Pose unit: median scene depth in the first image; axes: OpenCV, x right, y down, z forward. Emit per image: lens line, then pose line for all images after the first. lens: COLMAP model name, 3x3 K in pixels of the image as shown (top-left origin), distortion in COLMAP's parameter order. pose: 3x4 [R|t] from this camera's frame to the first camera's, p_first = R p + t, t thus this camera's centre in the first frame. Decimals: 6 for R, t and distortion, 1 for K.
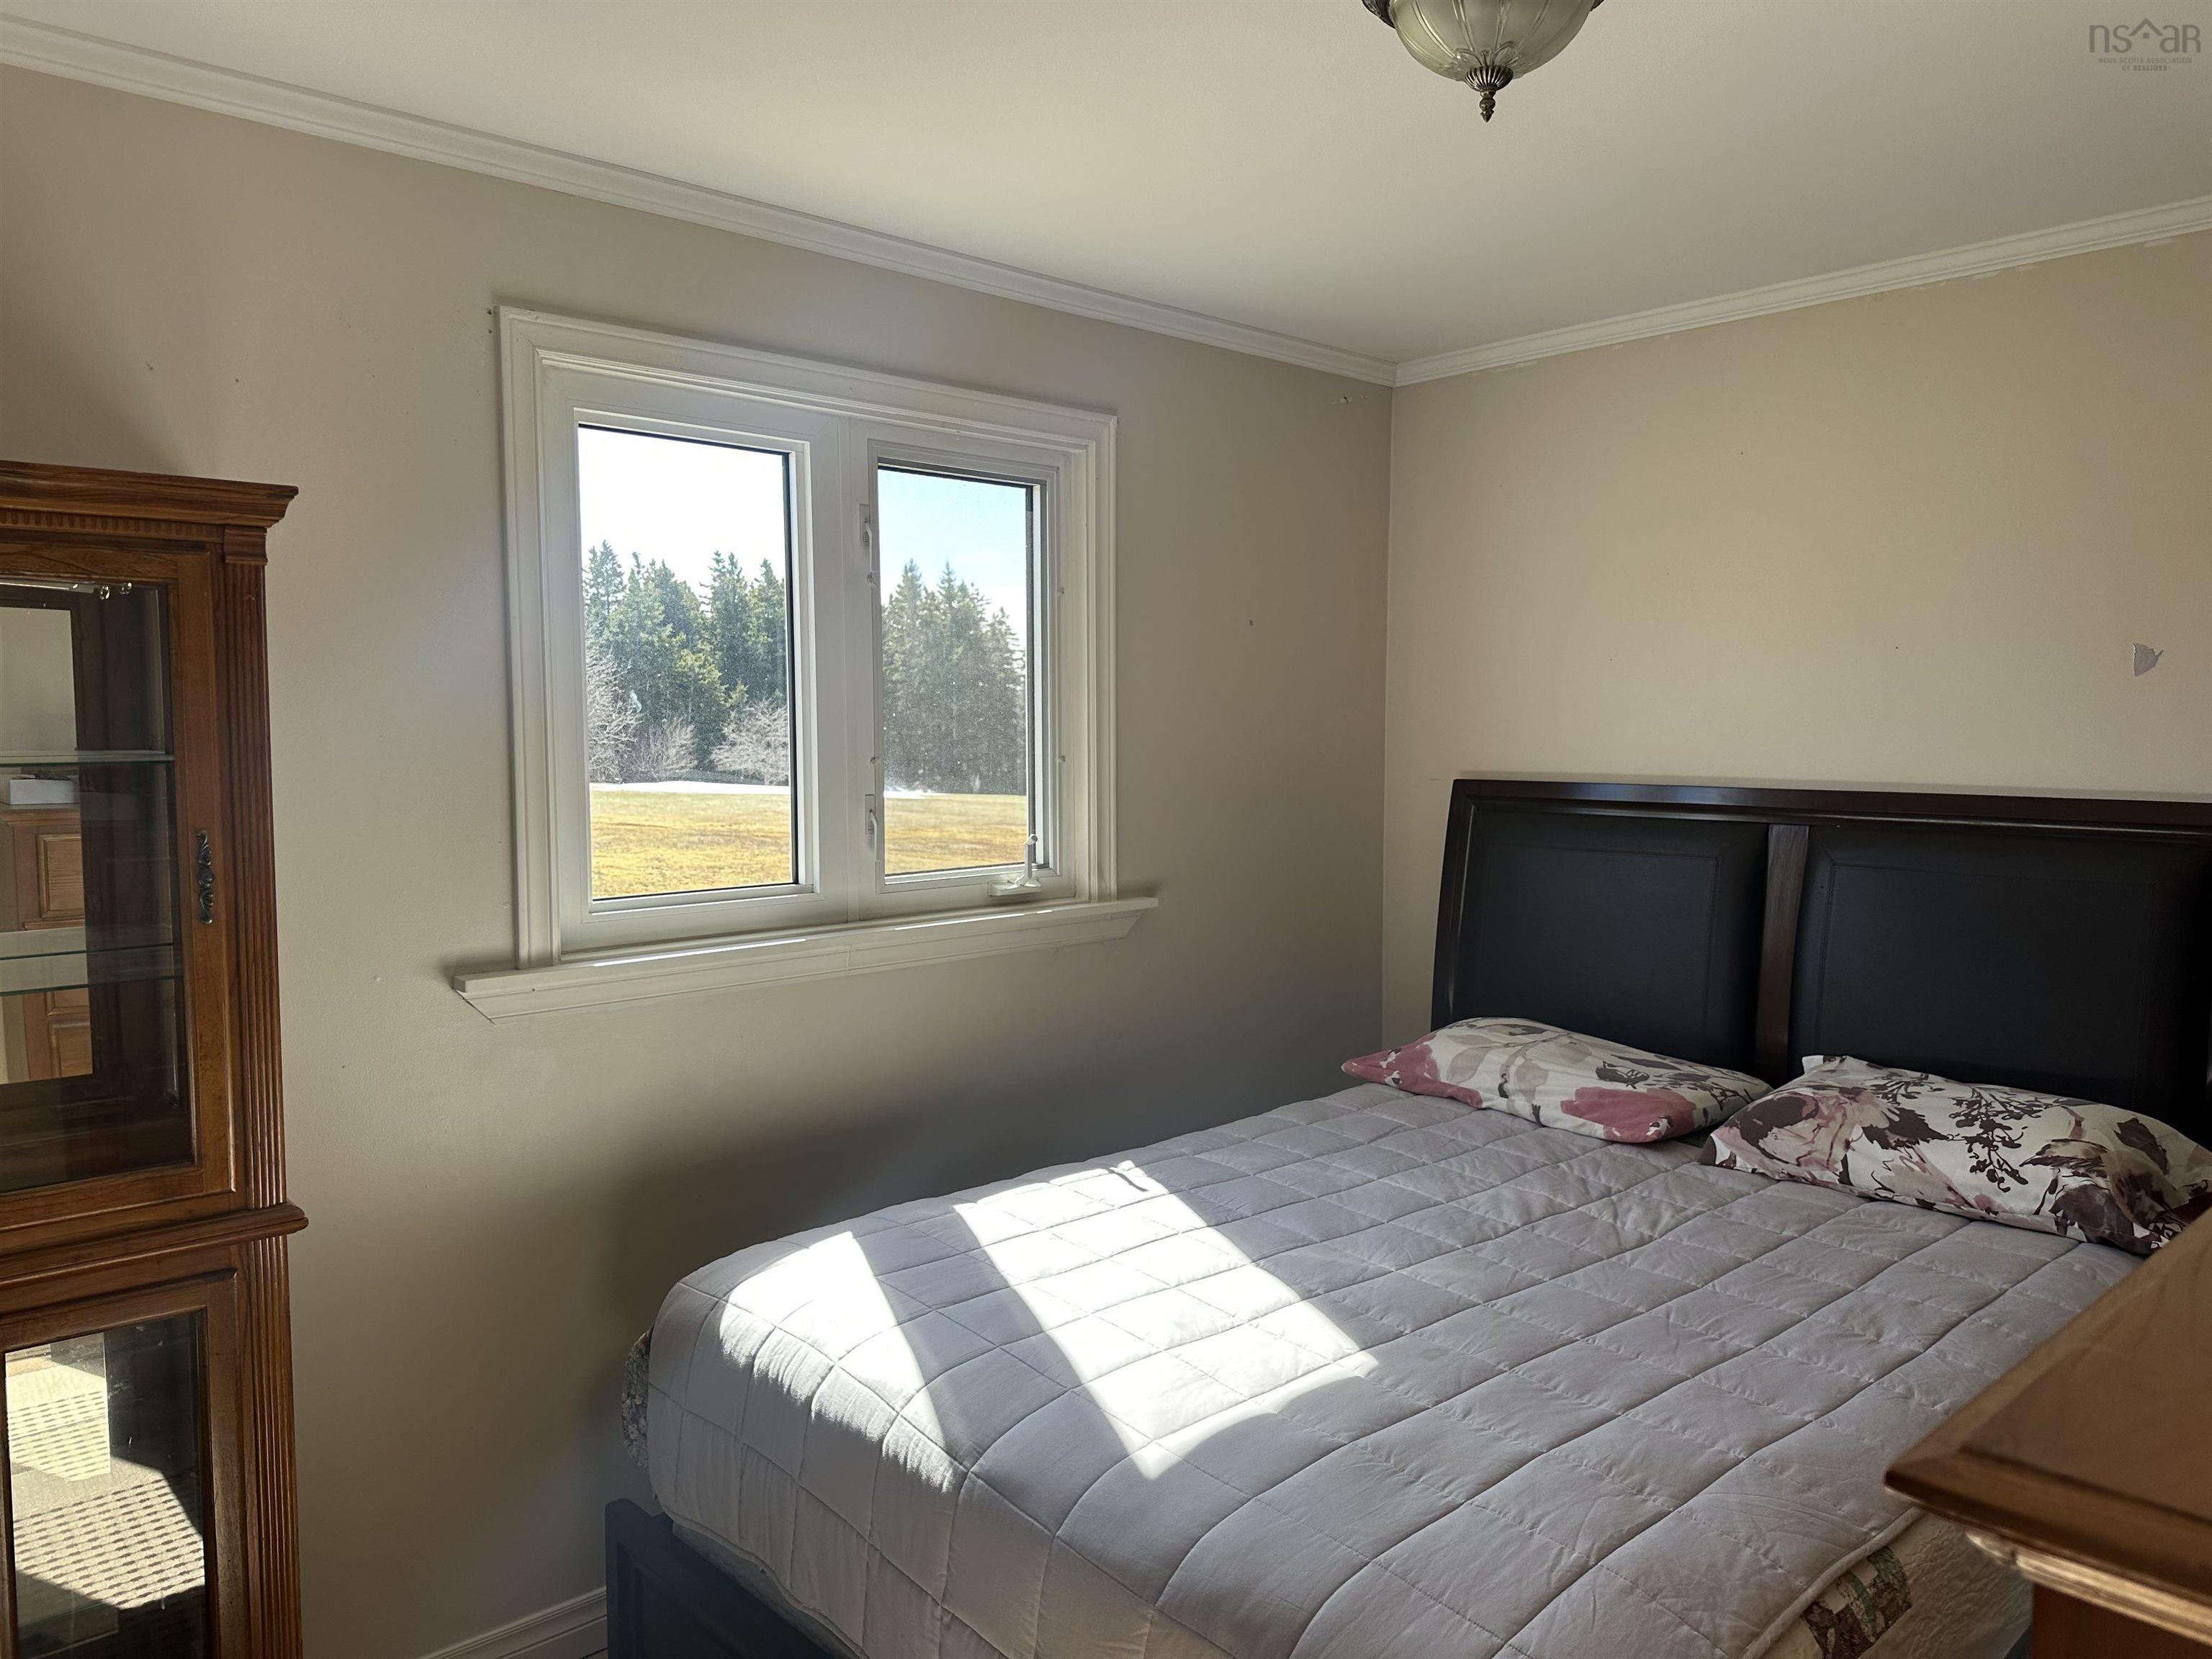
lens RADIAL K [[1533.5, 0, 1106.0], [0, 1533.5, 829.5], [0, 0, 1]] dist [0.178870, -0.299308]
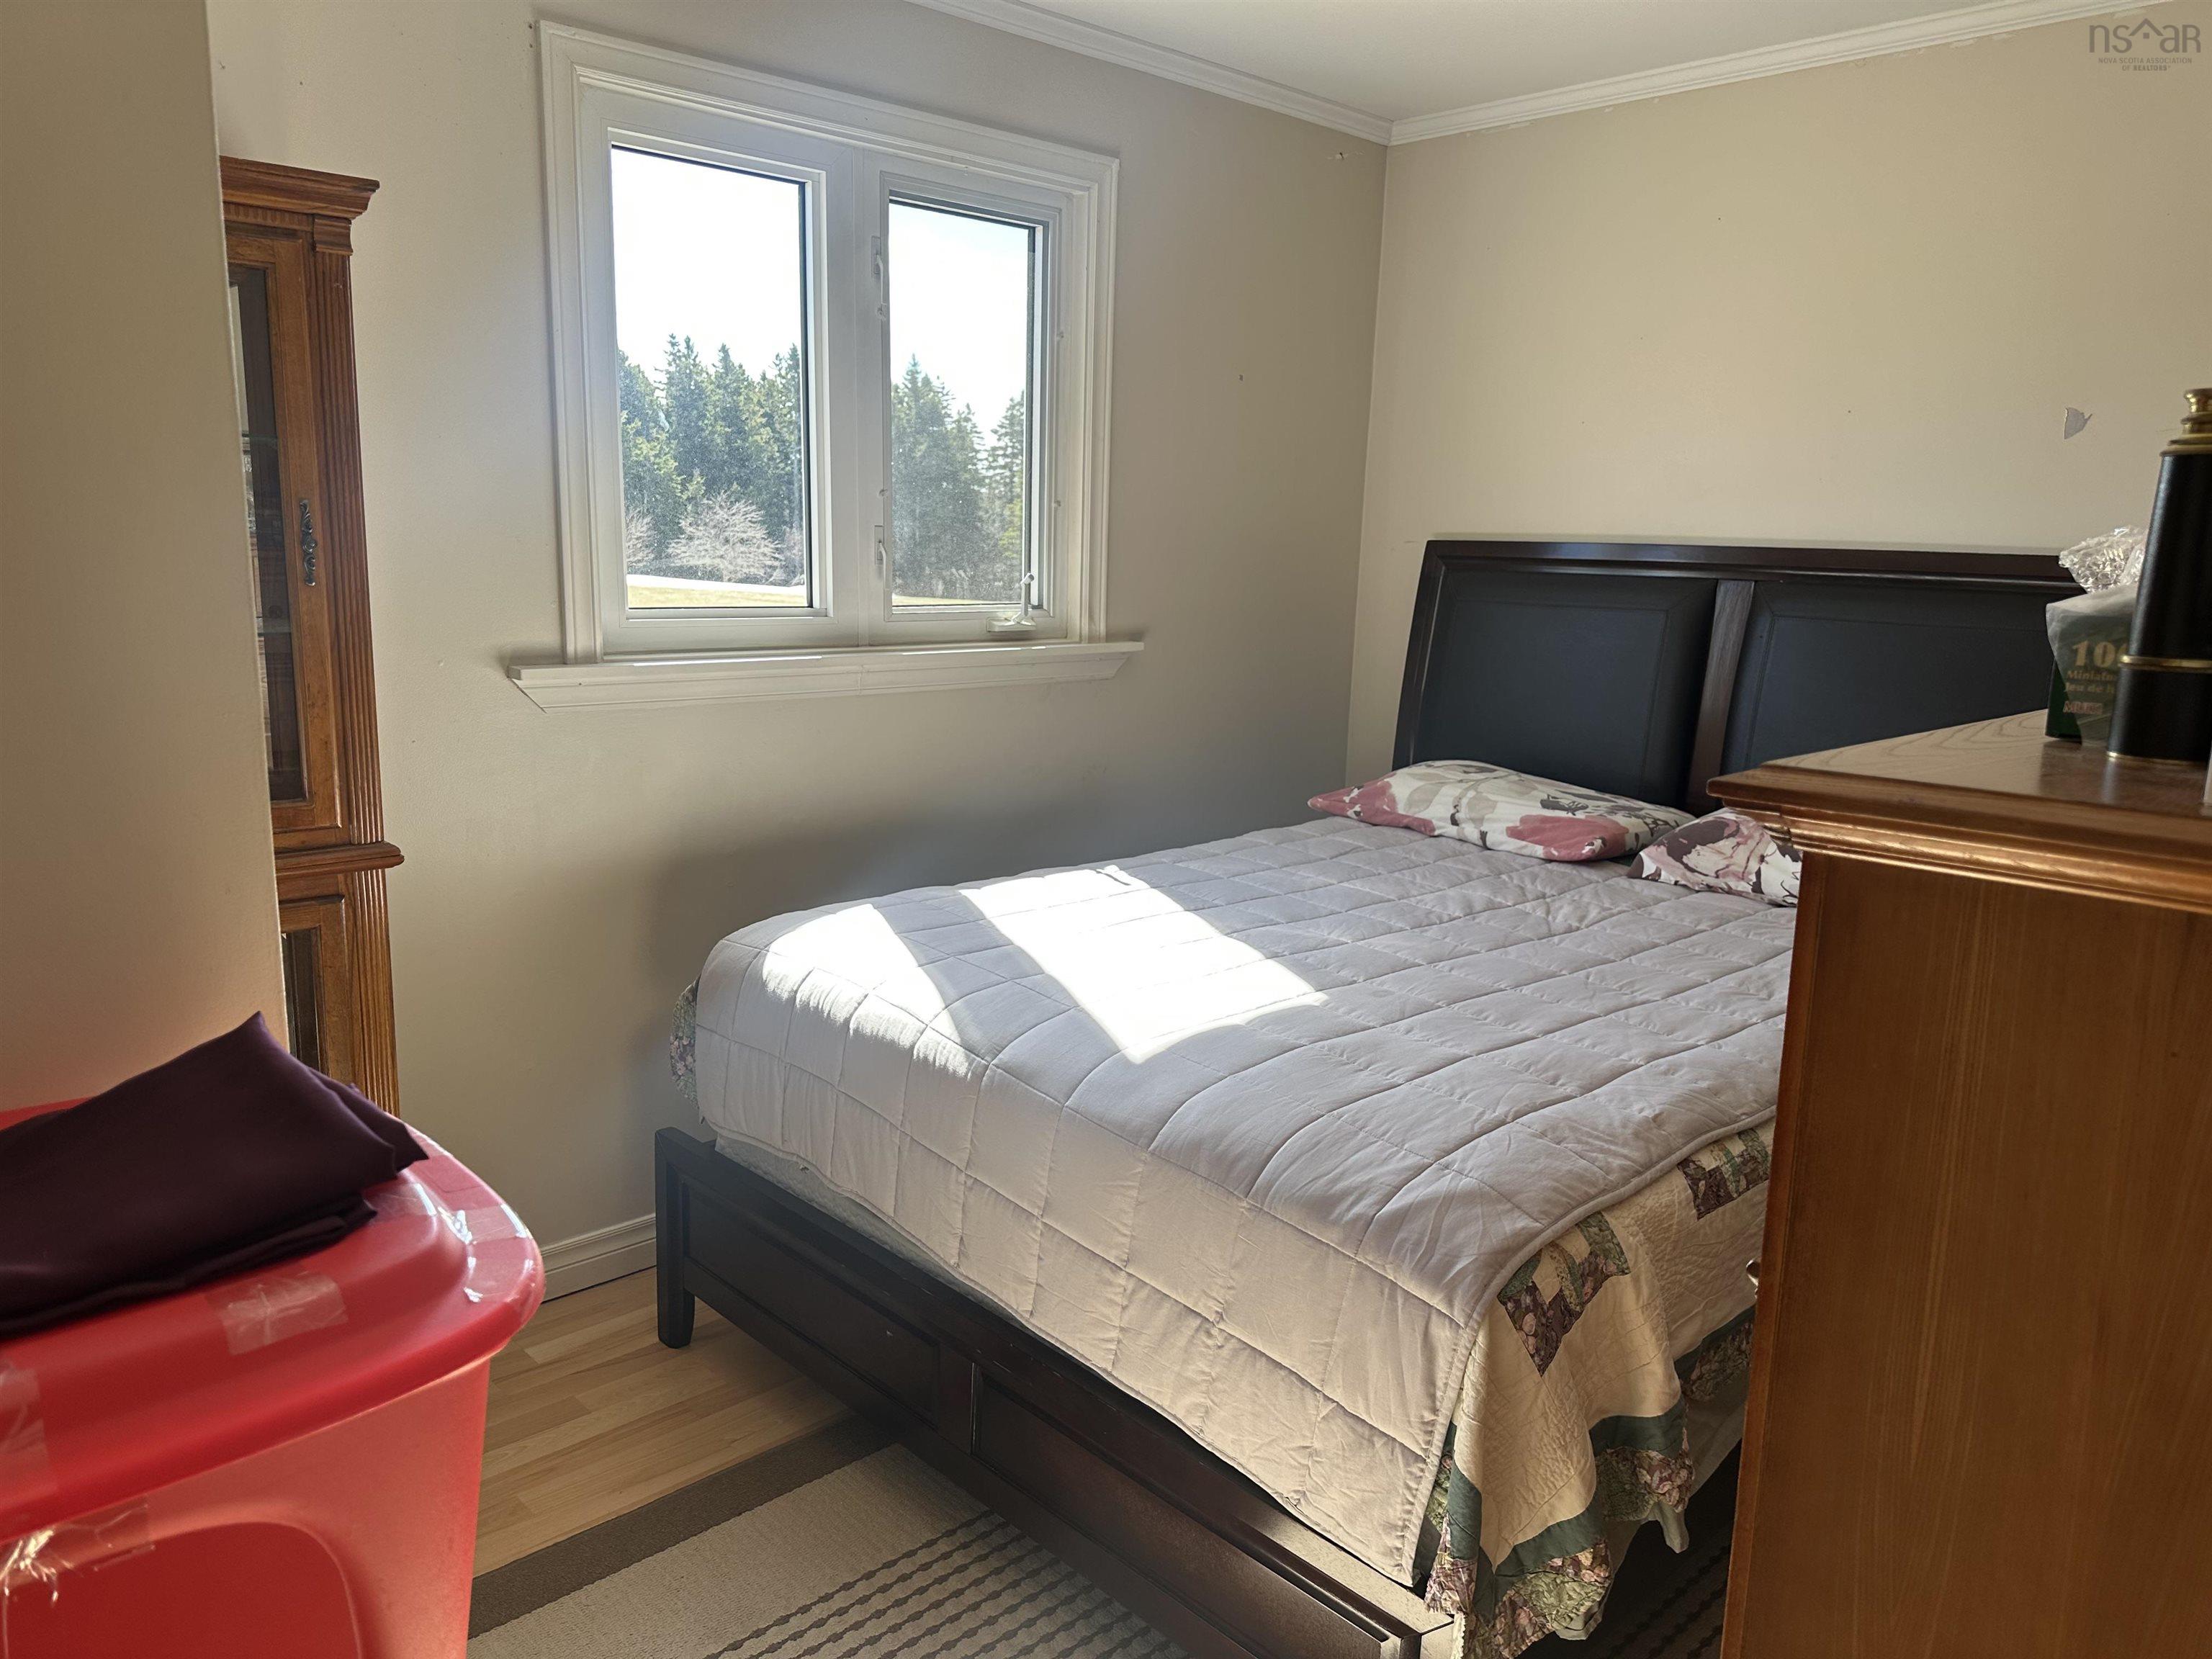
lens RADIAL K [[1535.7, 0, 1087.6], [0, 1535.7, 817.9], [0, 0, 1]] dist [0.192636, -0.295685]
pose [[0.999601, 0.023978, 0.014920, -0.022541], [-0.025524, 0.993157, 0.113966, 0.056019], [-0.012086, -0.114301, 0.993373, -0.095060]]
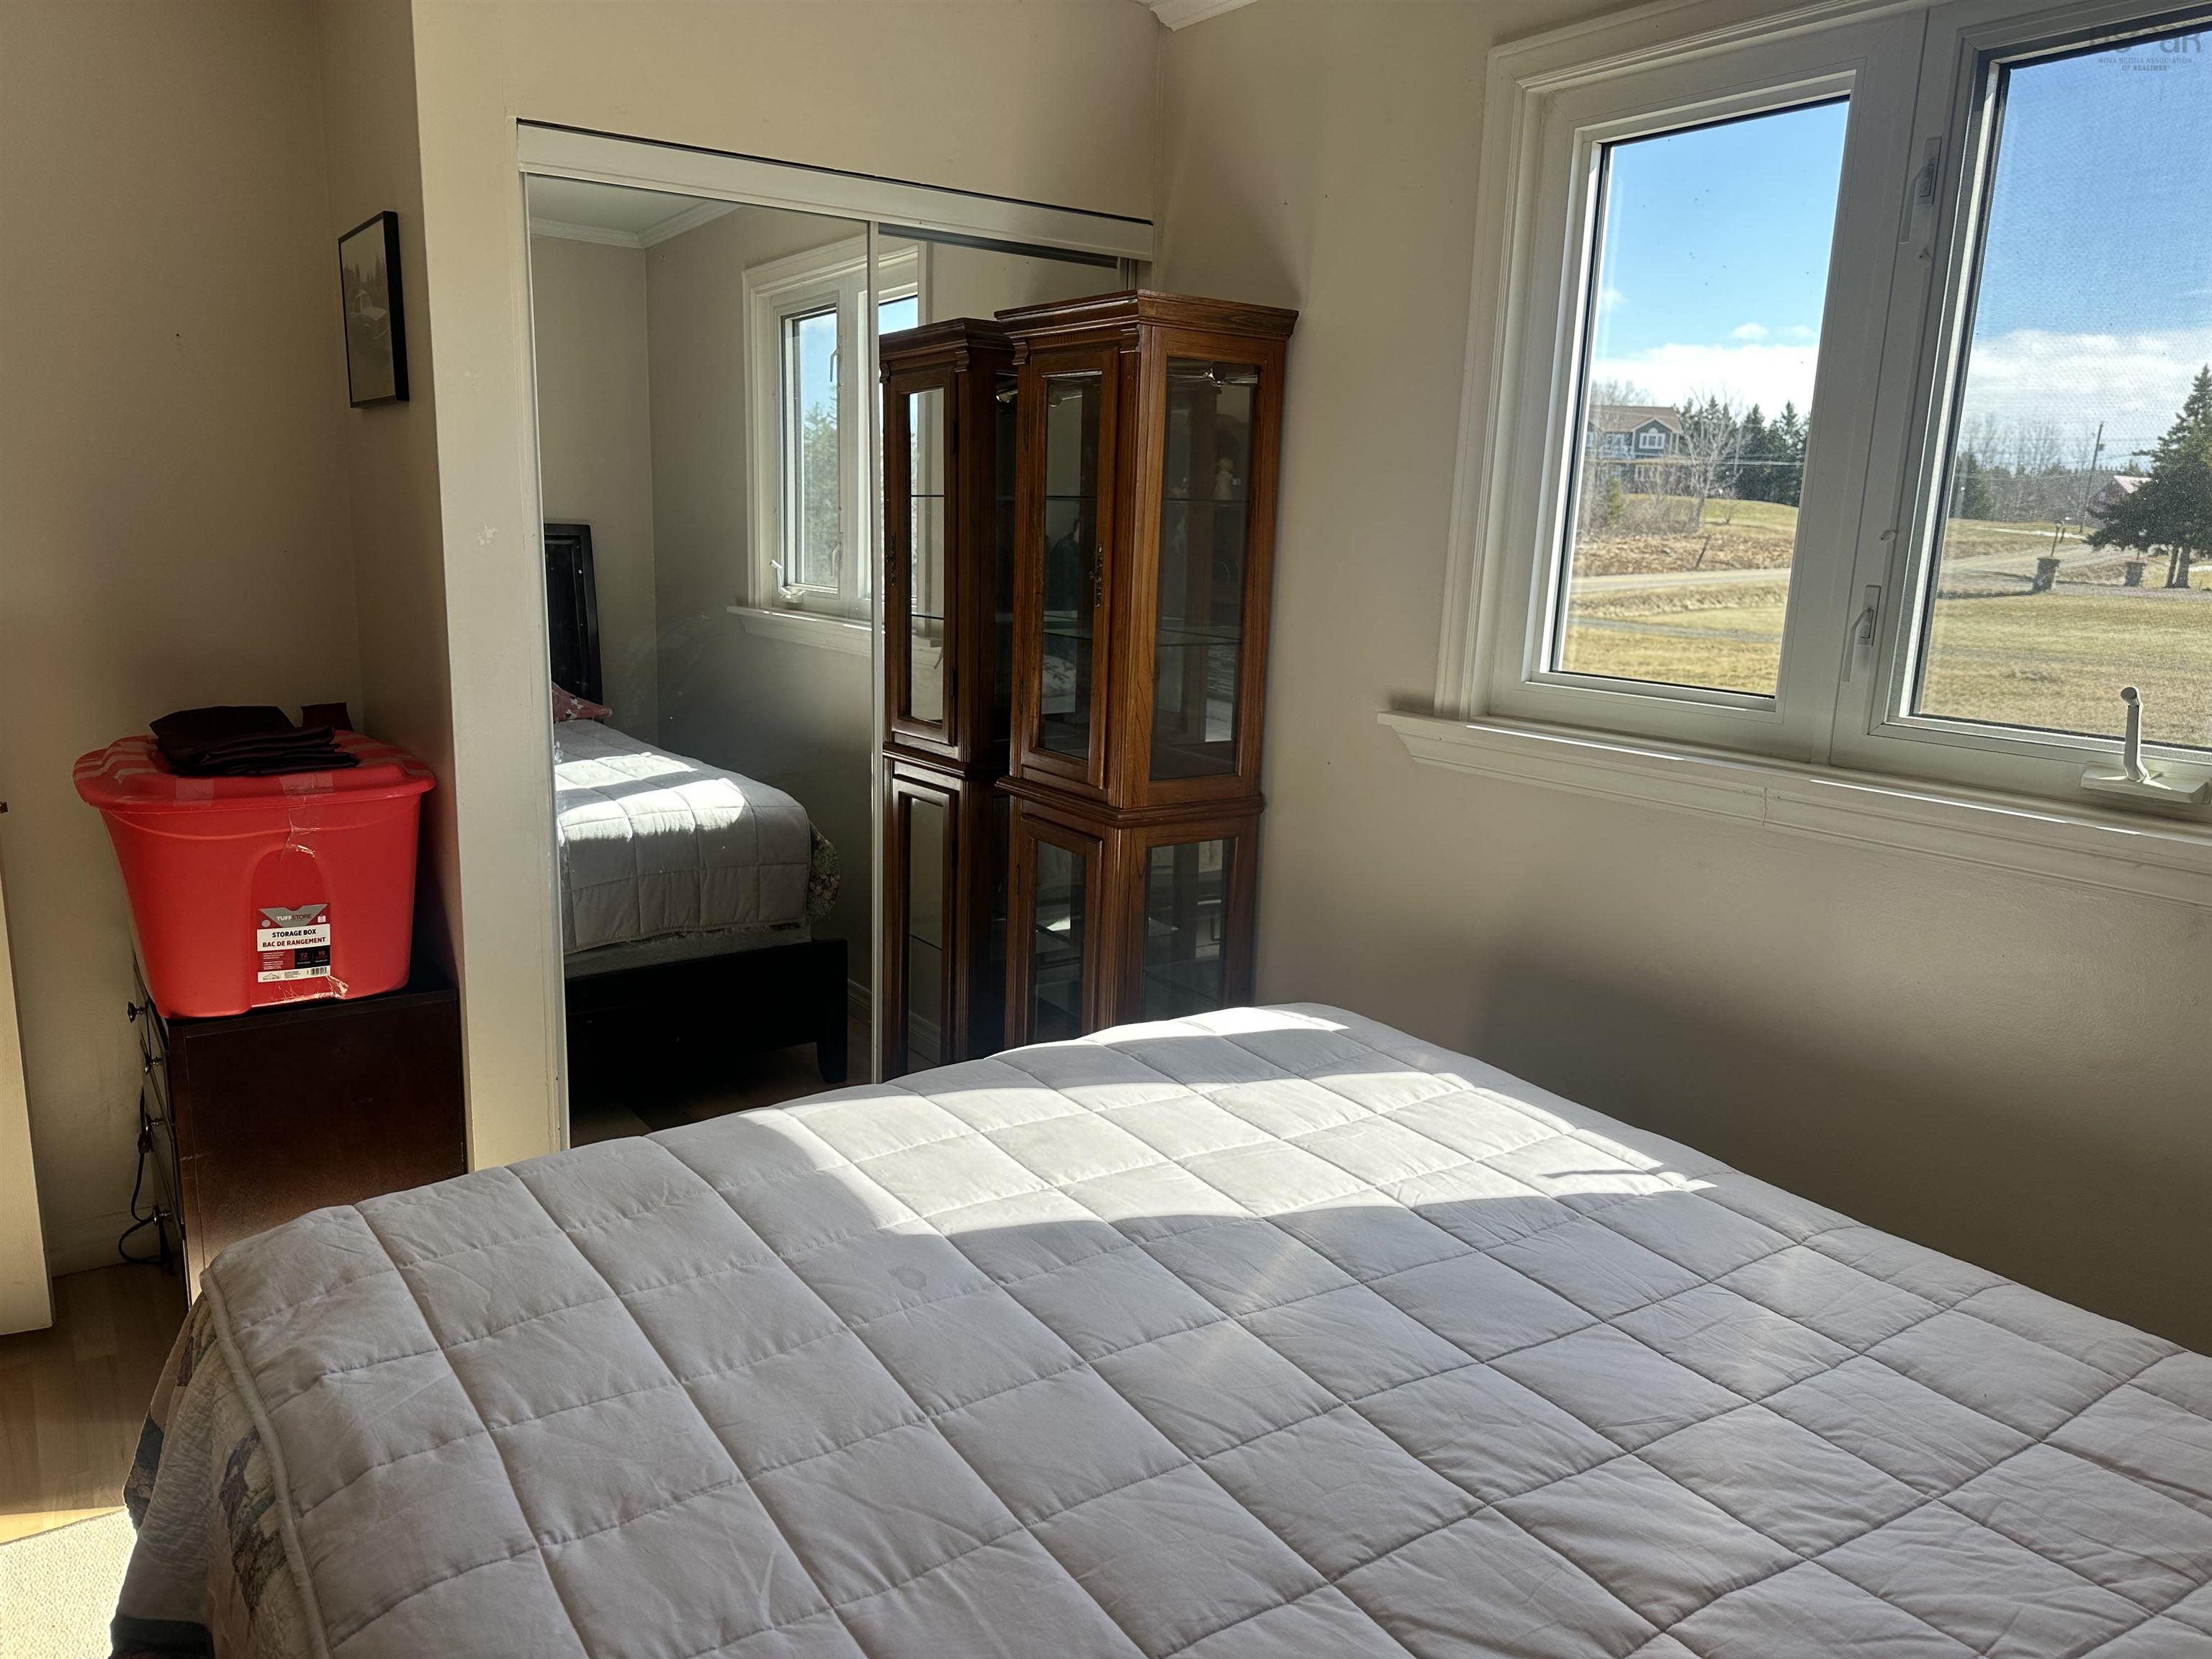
lens RADIAL K [[1533.5, 0, 1106.0], [0, 1533.5, 829.5], [0, 0, 1]] dist [0.178870, -0.299308]
pose [[-0.126985, 0.189401, -0.973654, 0.629583], [-0.107230, 0.973227, 0.203303, -0.023550], [0.986092, 0.130221, -0.103276, 0.818609]]
